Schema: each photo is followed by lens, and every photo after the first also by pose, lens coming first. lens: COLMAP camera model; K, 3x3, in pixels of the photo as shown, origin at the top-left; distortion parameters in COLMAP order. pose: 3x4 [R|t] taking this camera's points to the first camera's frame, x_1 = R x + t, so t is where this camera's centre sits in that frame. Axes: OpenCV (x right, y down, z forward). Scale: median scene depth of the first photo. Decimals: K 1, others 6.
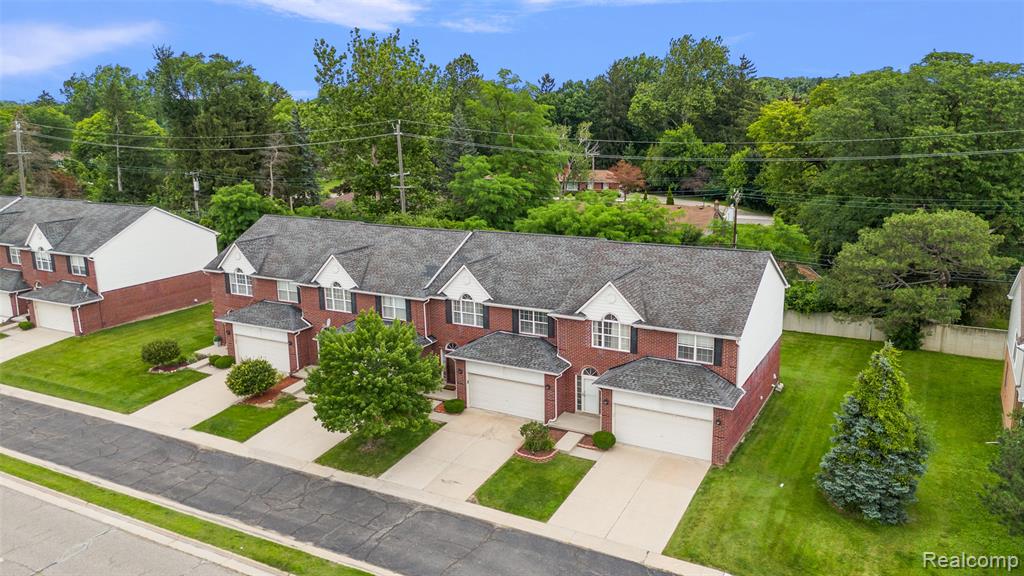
lens RADIAL K [[768.2, 0, 507.0], [0, 768.2, 281.6], [0, 0, 1]] dist [0.039553, -0.004366]
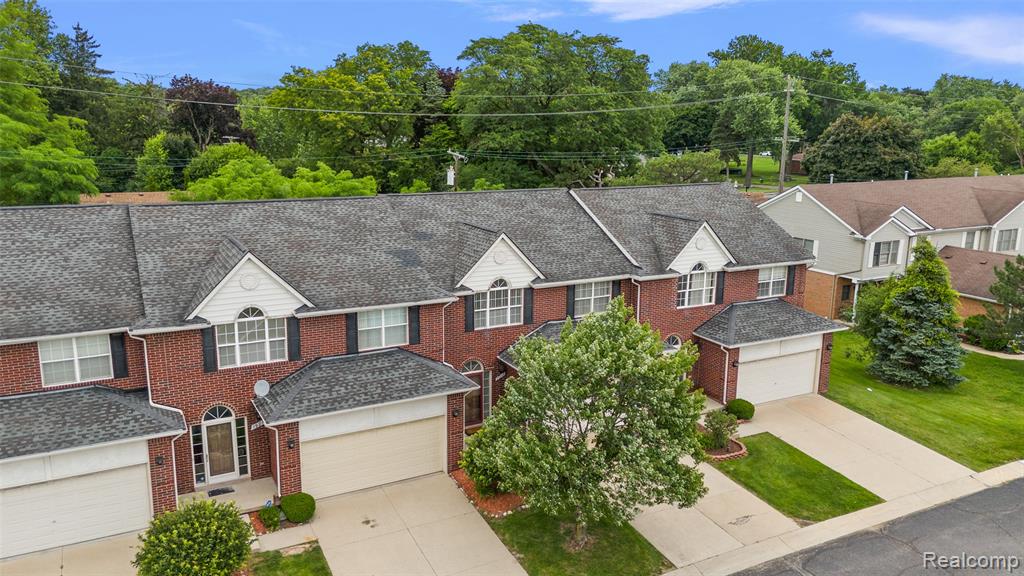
lens RADIAL K [[780.9, 0, 514.7], [0, 780.9, 295.5], [0, 0, 1]] dist [0.040762, -0.004654]
pose [[0.546673, -0.162311, 0.821464, -0.618346], [0.165920, 0.982578, 0.083728, -0.024089], [-0.820743, 0.090525, 0.564080, 0.641445]]
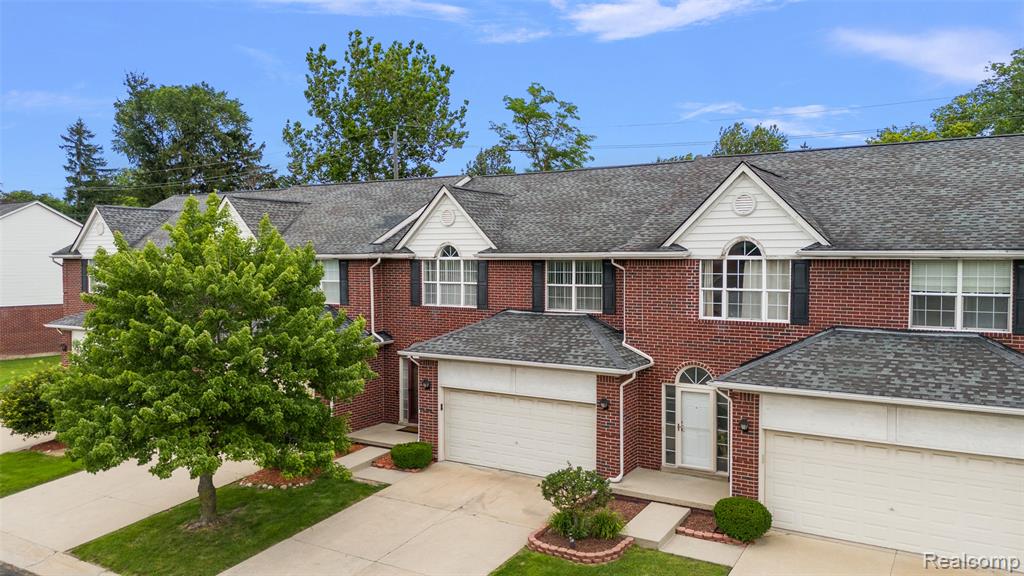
lens RADIAL K [[748.2, 0, 512.0], [0, 748.2, 288.0], [0, 0, 1]] dist [0.028683, -0.003191]
pose [[0.998999, 0.020185, -0.039918, 0.013481], [-0.027217, 0.982486, -0.184337, 0.146012], [0.035498, 0.185239, 0.982052, 0.516603]]
